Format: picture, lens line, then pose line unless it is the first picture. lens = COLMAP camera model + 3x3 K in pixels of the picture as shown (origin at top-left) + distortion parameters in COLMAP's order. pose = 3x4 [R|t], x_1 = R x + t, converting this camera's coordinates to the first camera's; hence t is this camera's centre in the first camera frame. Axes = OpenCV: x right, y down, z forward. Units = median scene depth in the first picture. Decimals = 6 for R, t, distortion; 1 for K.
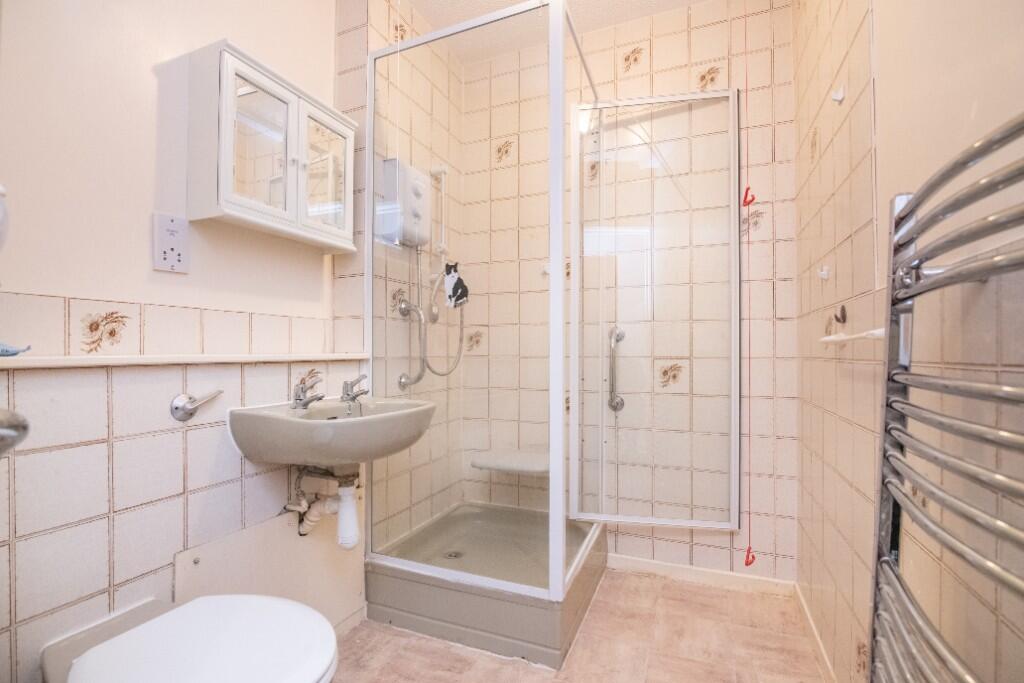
lens RADIAL K [[471.8, 0, 510.5], [0, 471.8, 346.0], [0, 0, 1]] dist [-0.003220, -0.000547]
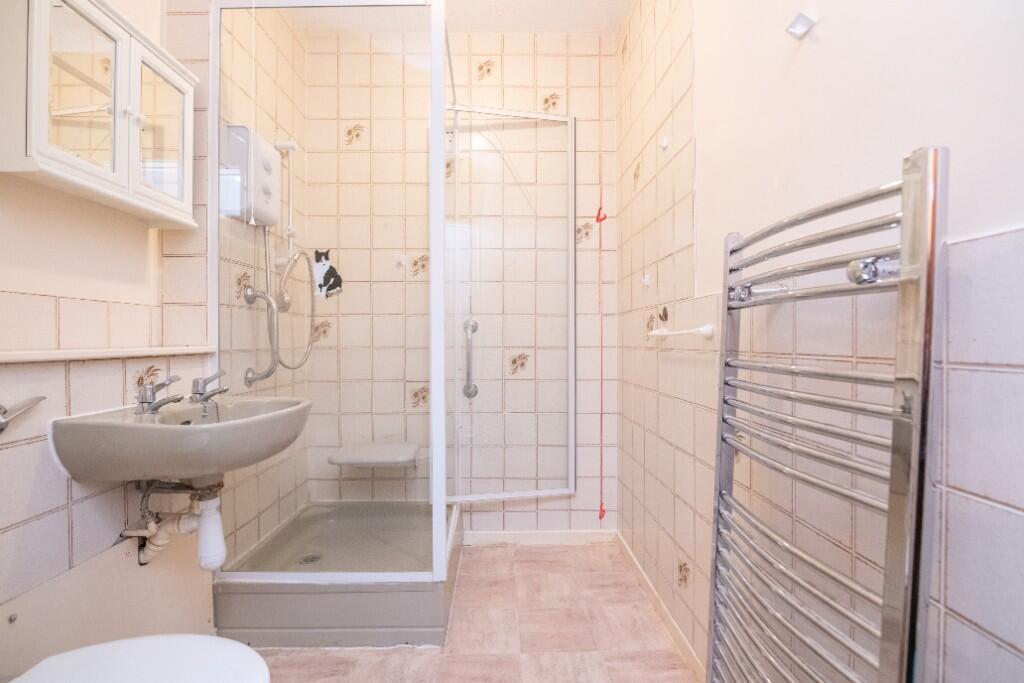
lens RADIAL K [[469.0, 0, 510.0], [0, 469.0, 339.4], [0, 0, 1]] dist [-0.000644, 0.000009]
pose [[0.920521, -0.001589, 0.390690, -0.138357], [-0.002487, 0.999948, 0.009925, -0.006812], [-0.390685, -0.010108, 0.920469, -0.014279]]
